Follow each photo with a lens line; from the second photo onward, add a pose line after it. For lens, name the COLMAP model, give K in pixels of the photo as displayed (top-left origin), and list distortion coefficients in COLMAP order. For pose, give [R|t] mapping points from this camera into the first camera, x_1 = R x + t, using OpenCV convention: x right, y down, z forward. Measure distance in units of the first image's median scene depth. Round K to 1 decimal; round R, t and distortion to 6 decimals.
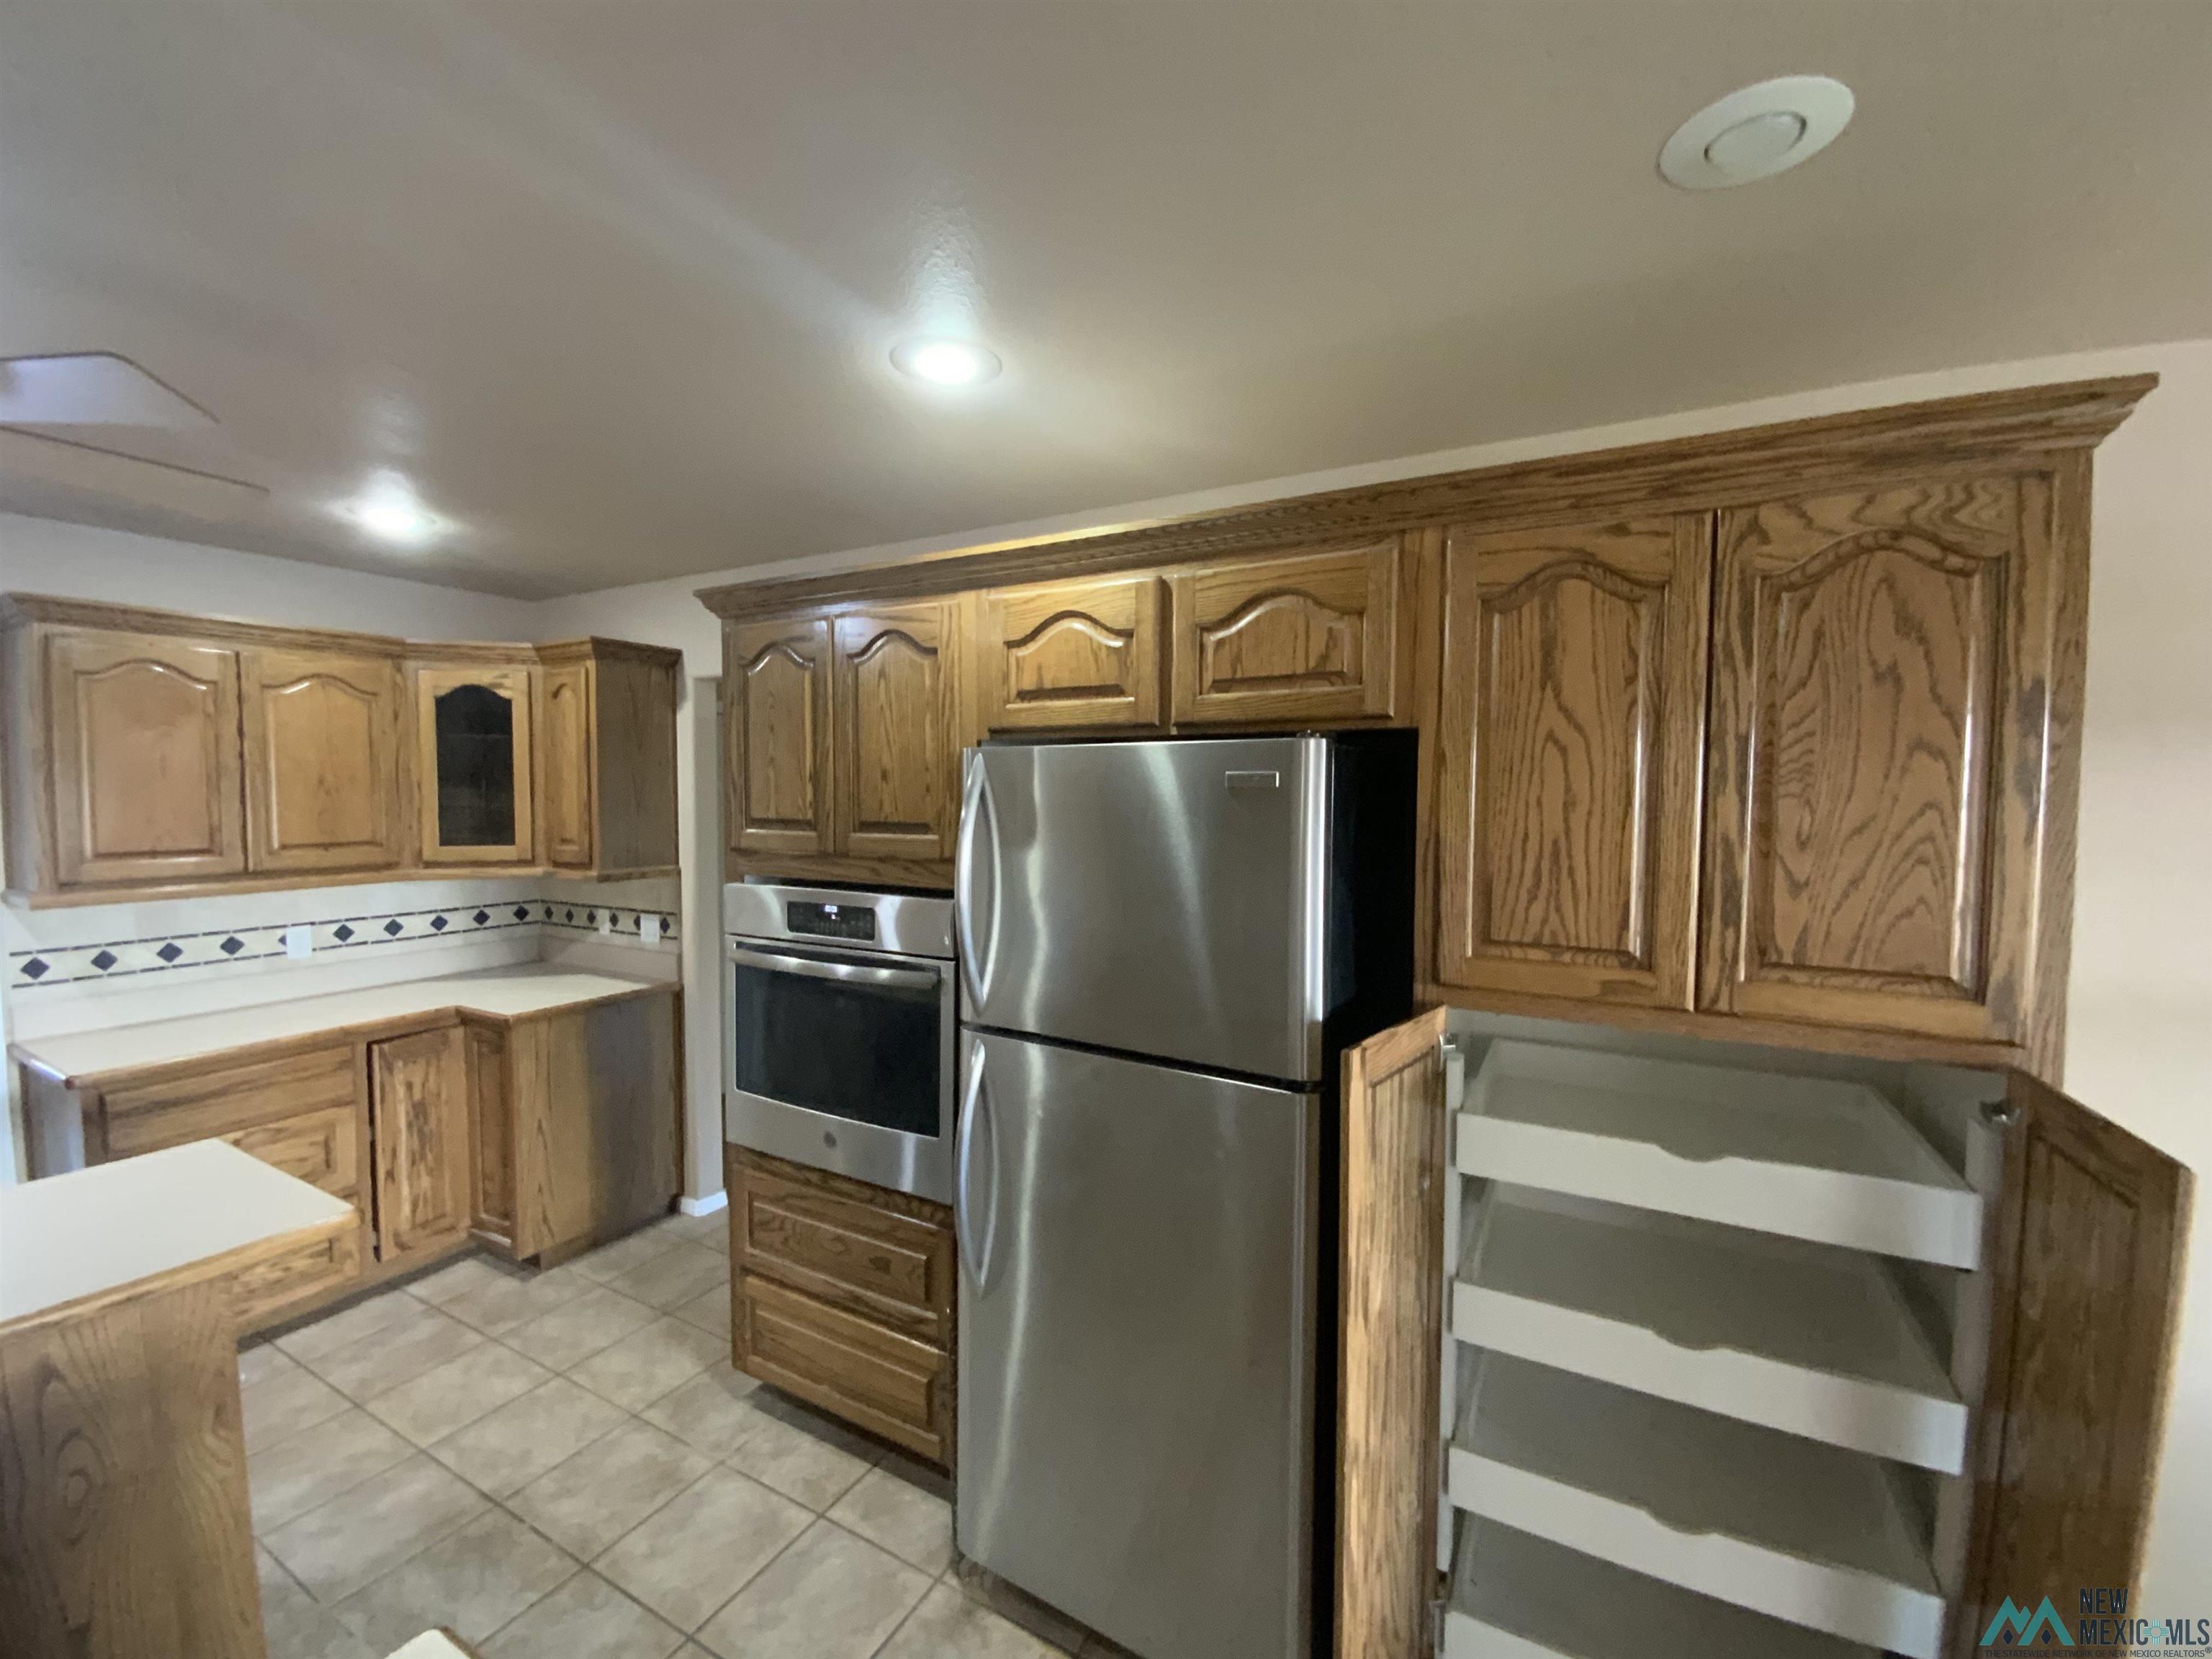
lens RADIAL K [[888.2, 0, 1103.2], [0, 888.2, 826.0], [0, 0, 1]] dist [0.014015, -0.013566]
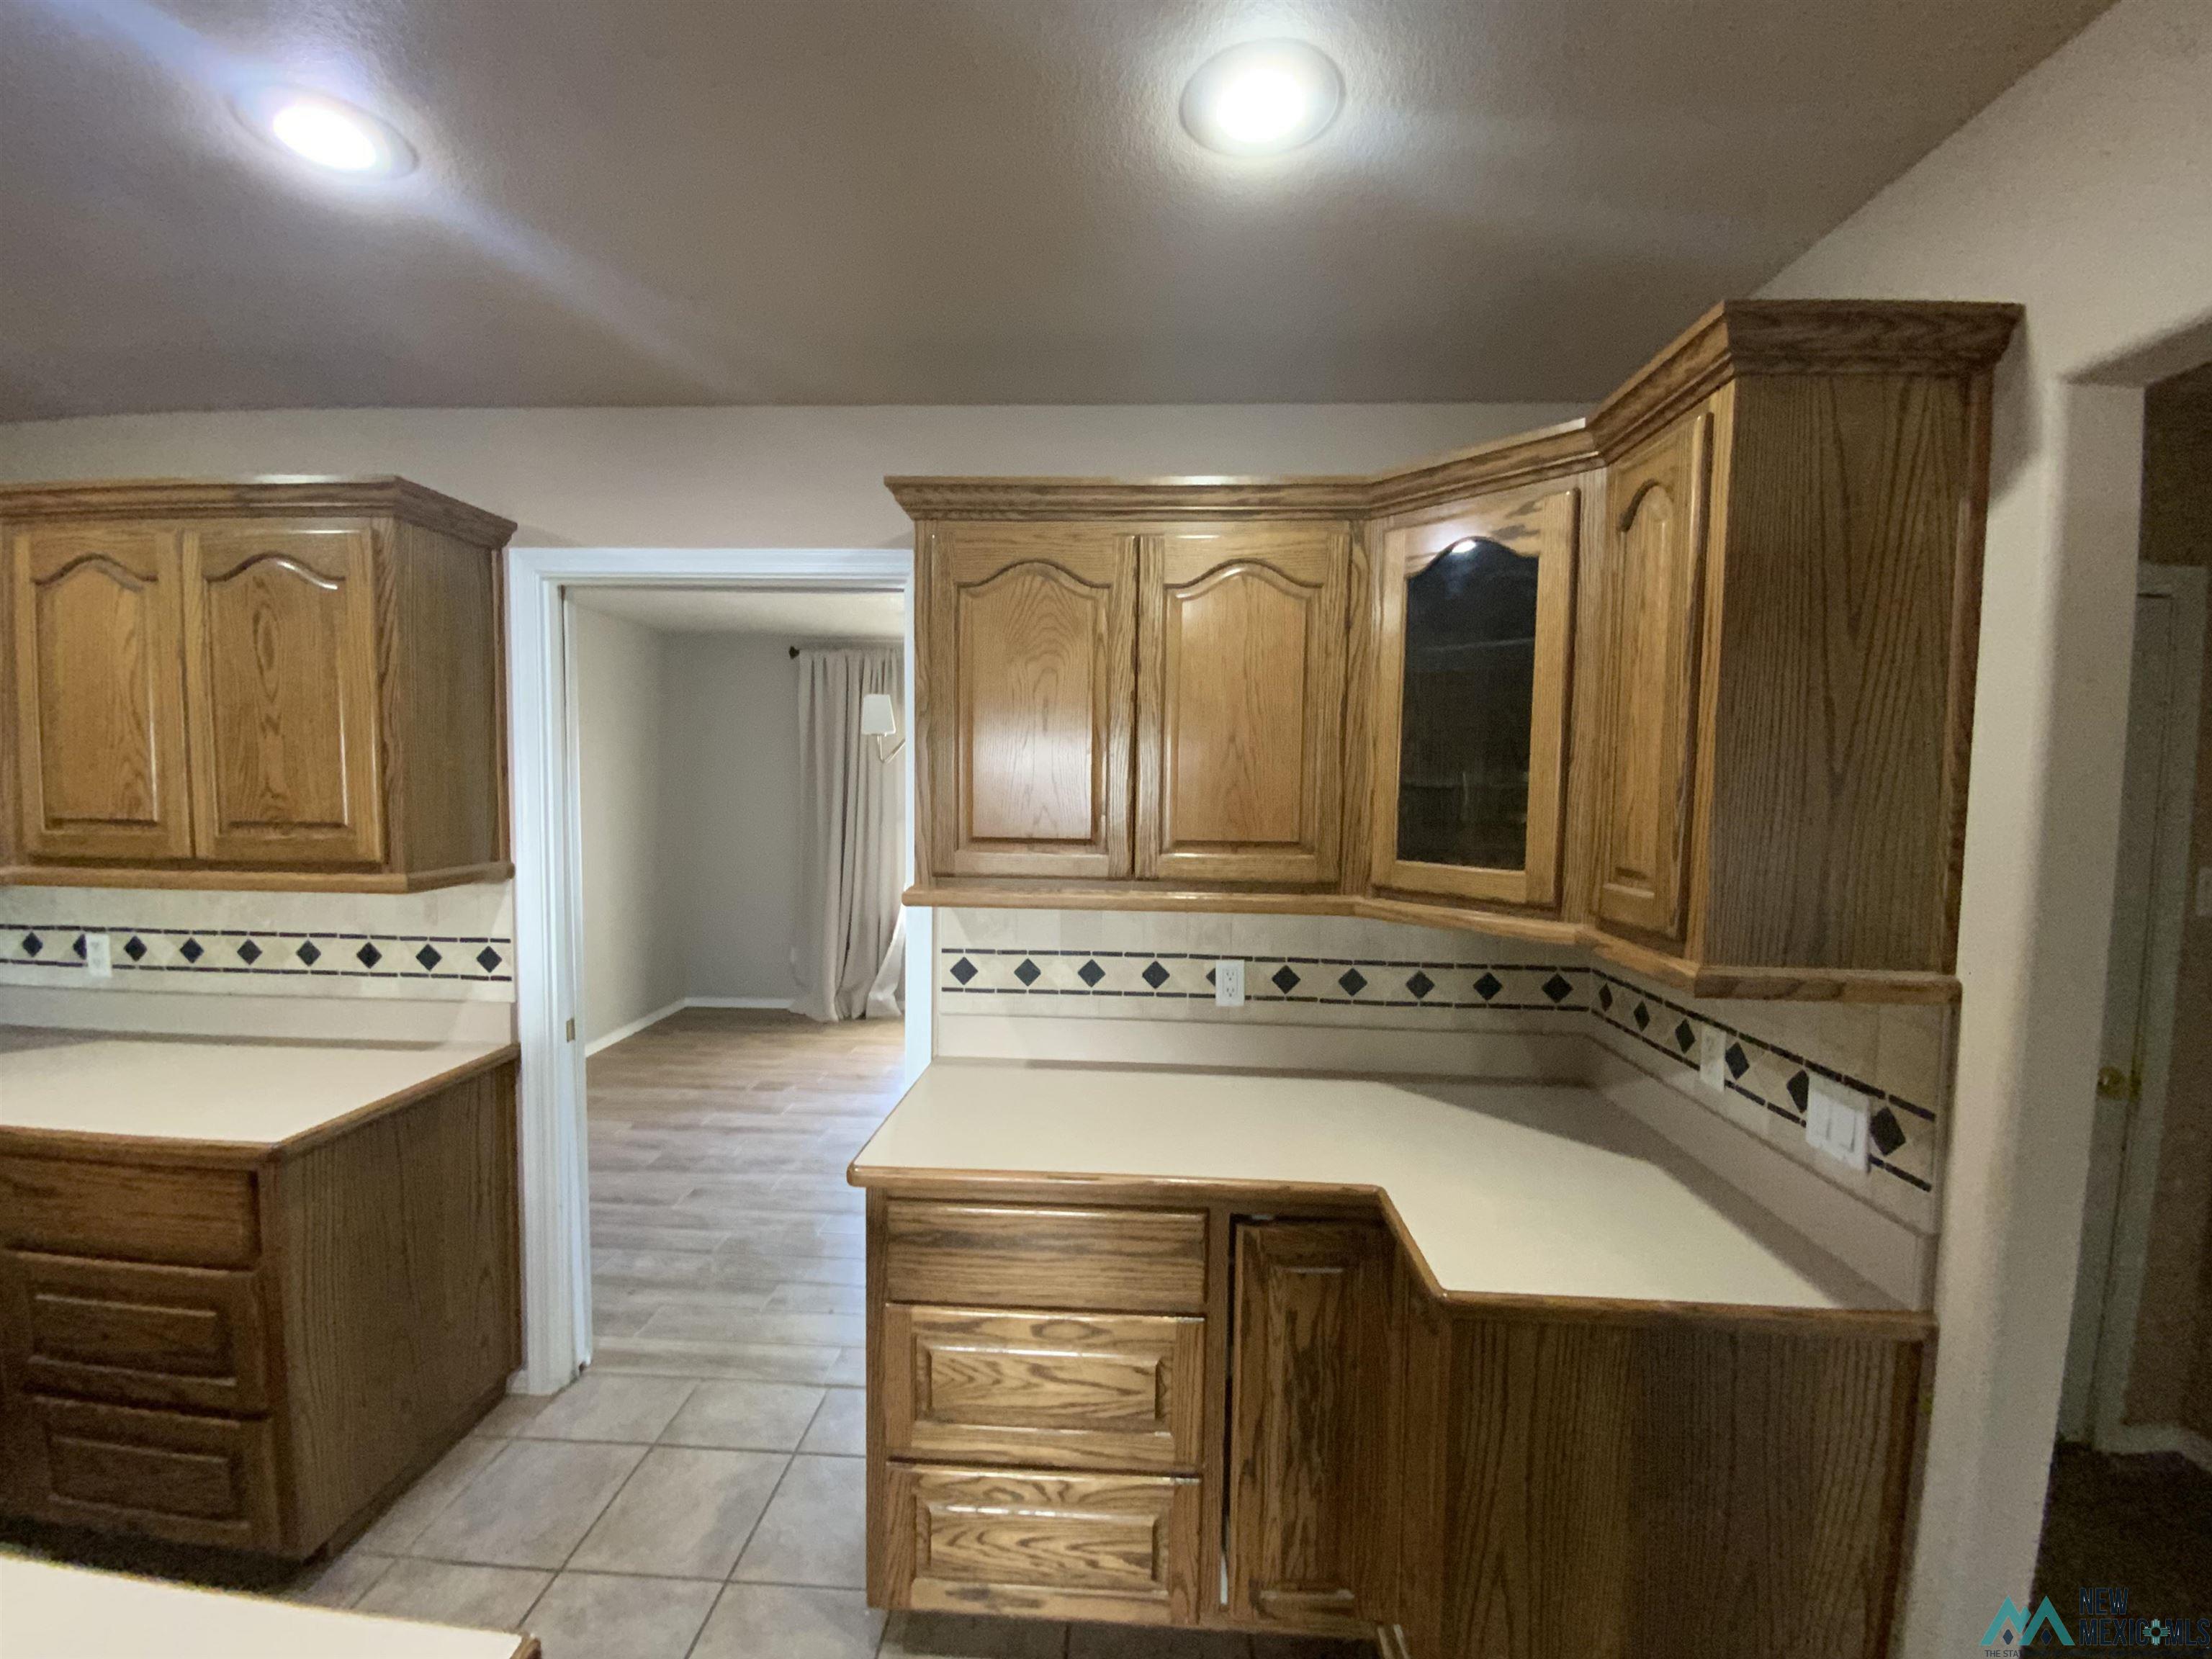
lens RADIAL K [[888.2, 0, 1103.2], [0, 888.2, 826.0], [0, 0, 1]] dist [0.014015, -0.013566]
pose [[0.426189, 0.054271, -0.903005, -0.337854], [-0.052778, 0.997990, 0.035070, -0.006566], [0.903093, 0.032712, 0.428197, 0.609293]]
